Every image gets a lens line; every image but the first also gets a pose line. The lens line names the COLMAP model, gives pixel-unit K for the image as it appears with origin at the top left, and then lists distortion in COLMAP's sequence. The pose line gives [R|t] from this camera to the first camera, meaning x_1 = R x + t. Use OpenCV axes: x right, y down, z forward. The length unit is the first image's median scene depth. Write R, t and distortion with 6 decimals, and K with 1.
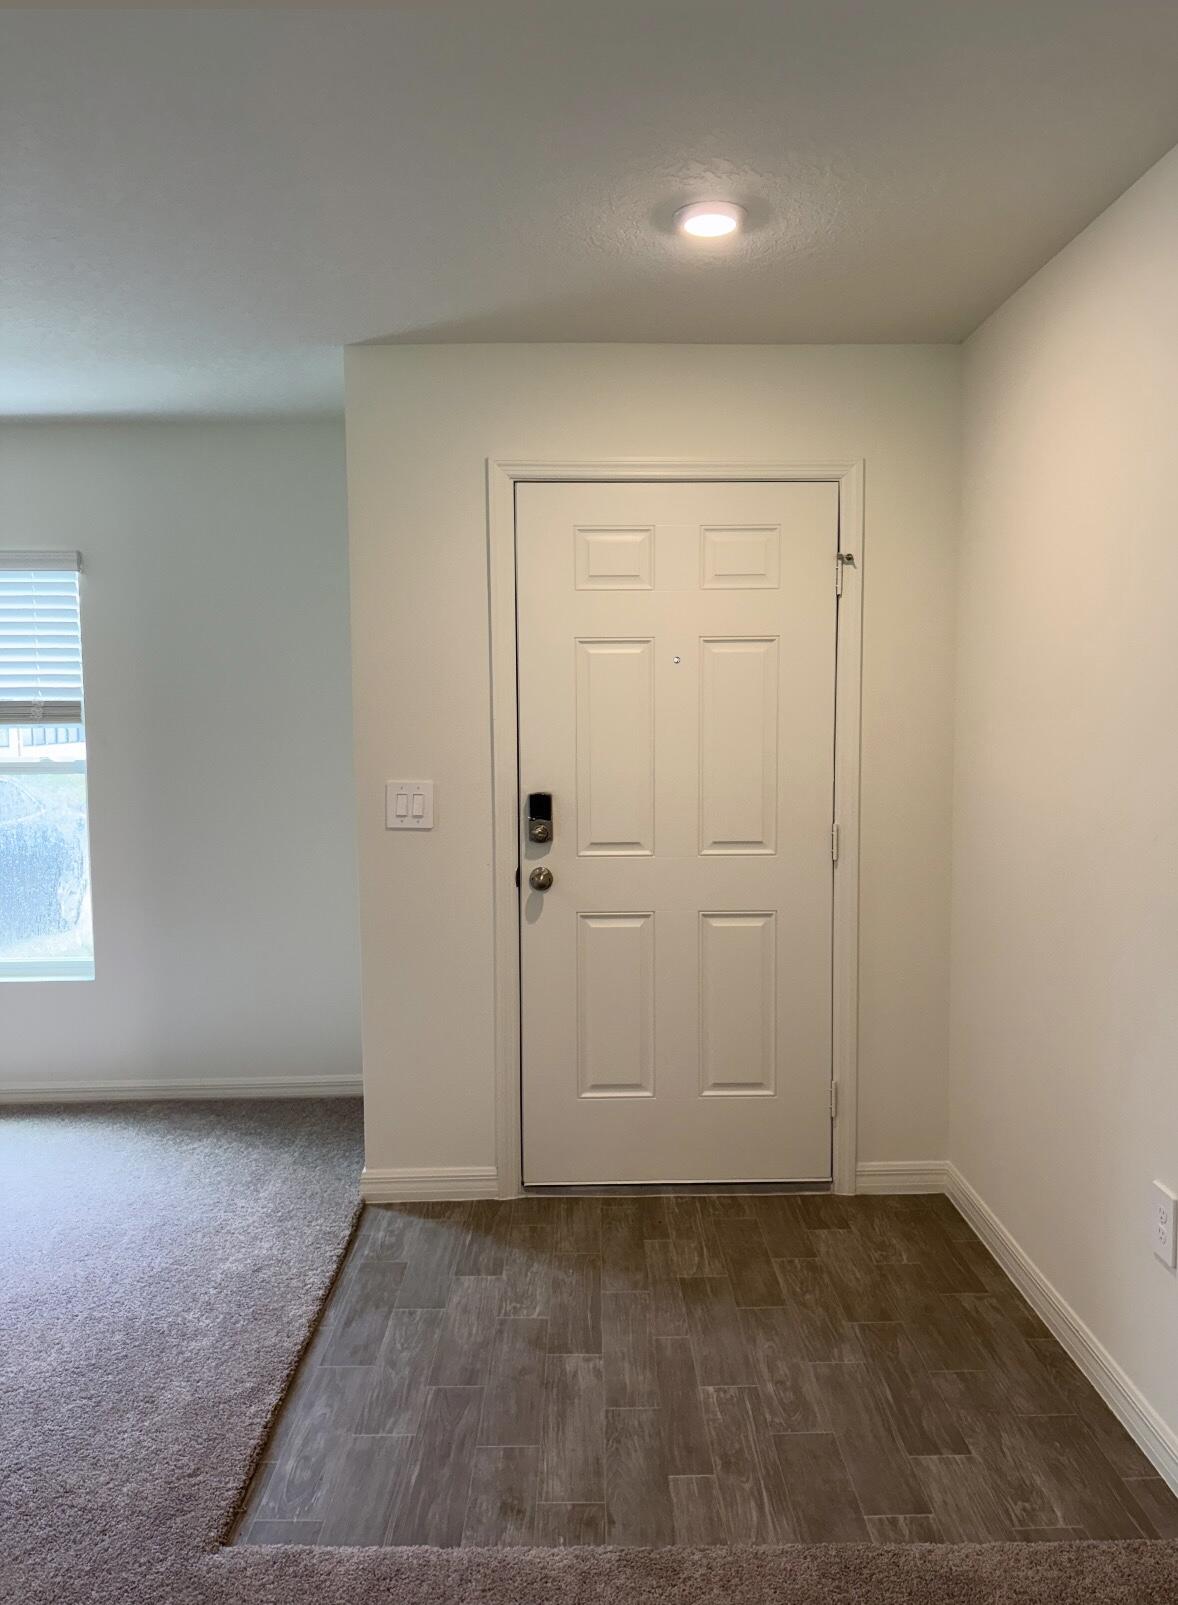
lens RADIAL K [[1230.3, 0, 591.8], [0, 1230.3, 794.8], [0, 0, 1]] dist [0.020246, -0.004253]
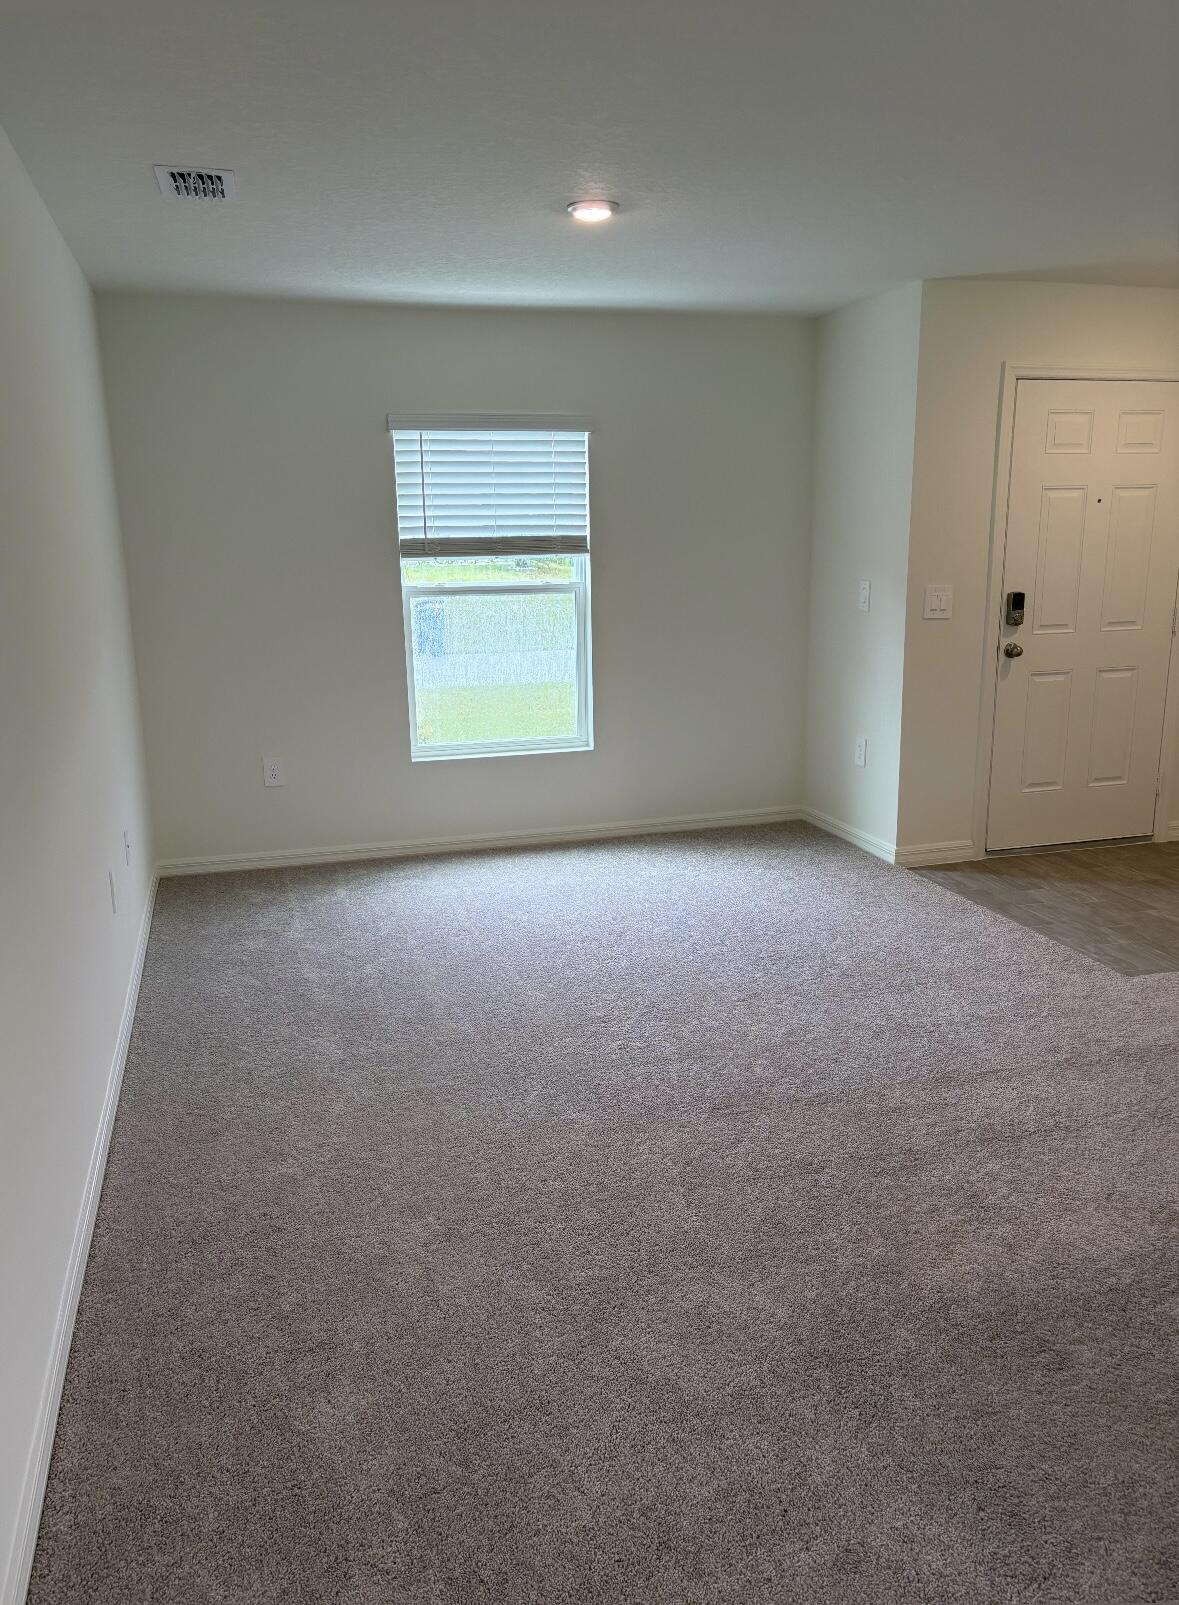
lens RADIAL K [[1216.9, 0, 589.2], [0, 1216.9, 813.7], [0, 0, 1]] dist [0.023502, -0.002128]
pose [[0.964005, -0.066123, 0.257532, -0.961077], [0.028400, 0.988649, 0.147533, 0.031660], [-0.264364, -0.134909, 0.954940, -0.336360]]
